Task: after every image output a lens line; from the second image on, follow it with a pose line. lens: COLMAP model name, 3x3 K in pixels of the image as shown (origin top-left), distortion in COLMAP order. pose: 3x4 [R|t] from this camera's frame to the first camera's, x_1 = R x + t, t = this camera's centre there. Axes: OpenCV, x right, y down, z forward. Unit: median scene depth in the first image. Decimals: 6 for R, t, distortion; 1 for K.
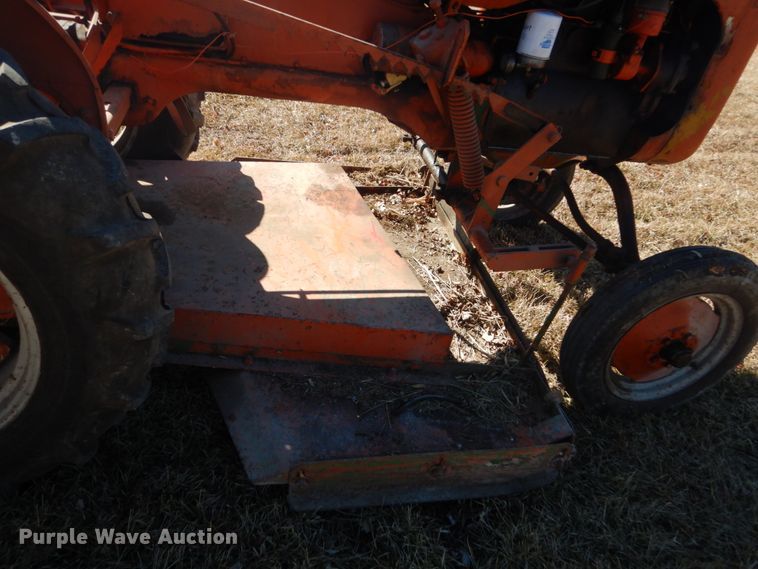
lens RADIAL K [[537.1, 0, 376.3], [0, 537.1, 280.4], [0, 0, 1]] dist [0.003506, -0.004480]
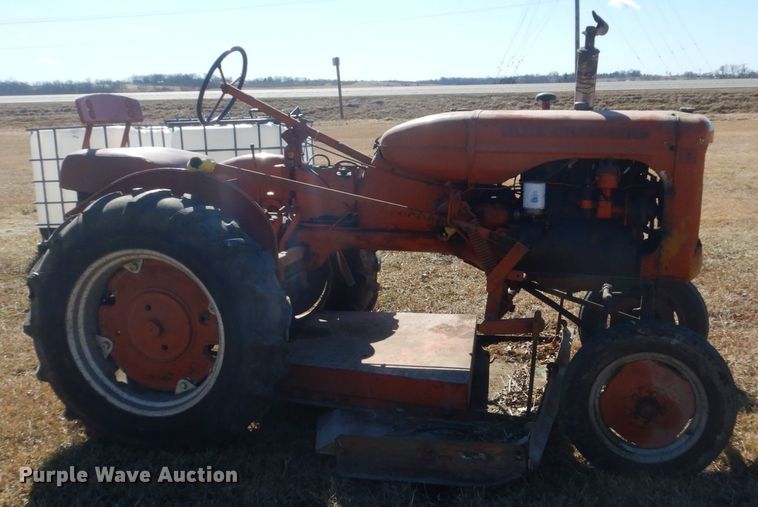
lens RADIAL K [[828.2, 0, 434.2], [0, 828.2, 264.7], [0, 0, 1]] dist [0.012637, 0.009563]
pose [[0.906644, -0.075768, -0.415038, 1.009669], [-0.109497, 0.907774, -0.404915, 0.718459], [0.407440, 0.412559, 0.814732, -0.976546]]
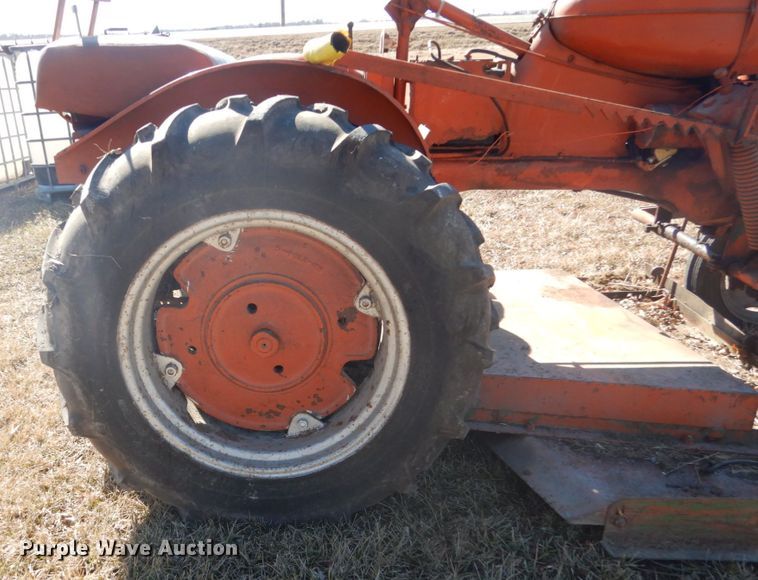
lens RADIAL K [[683.8, 0, 268.1], [0, 683.8, 359.5], [0, 0, 1]] dist [-0.002028, 0.003821]
pose [[0.946456, -0.048650, -0.319146, -0.291760], [-0.013496, 0.981754, -0.189678, 0.279836], [0.322551, 0.183829, 0.928530, -0.405406]]
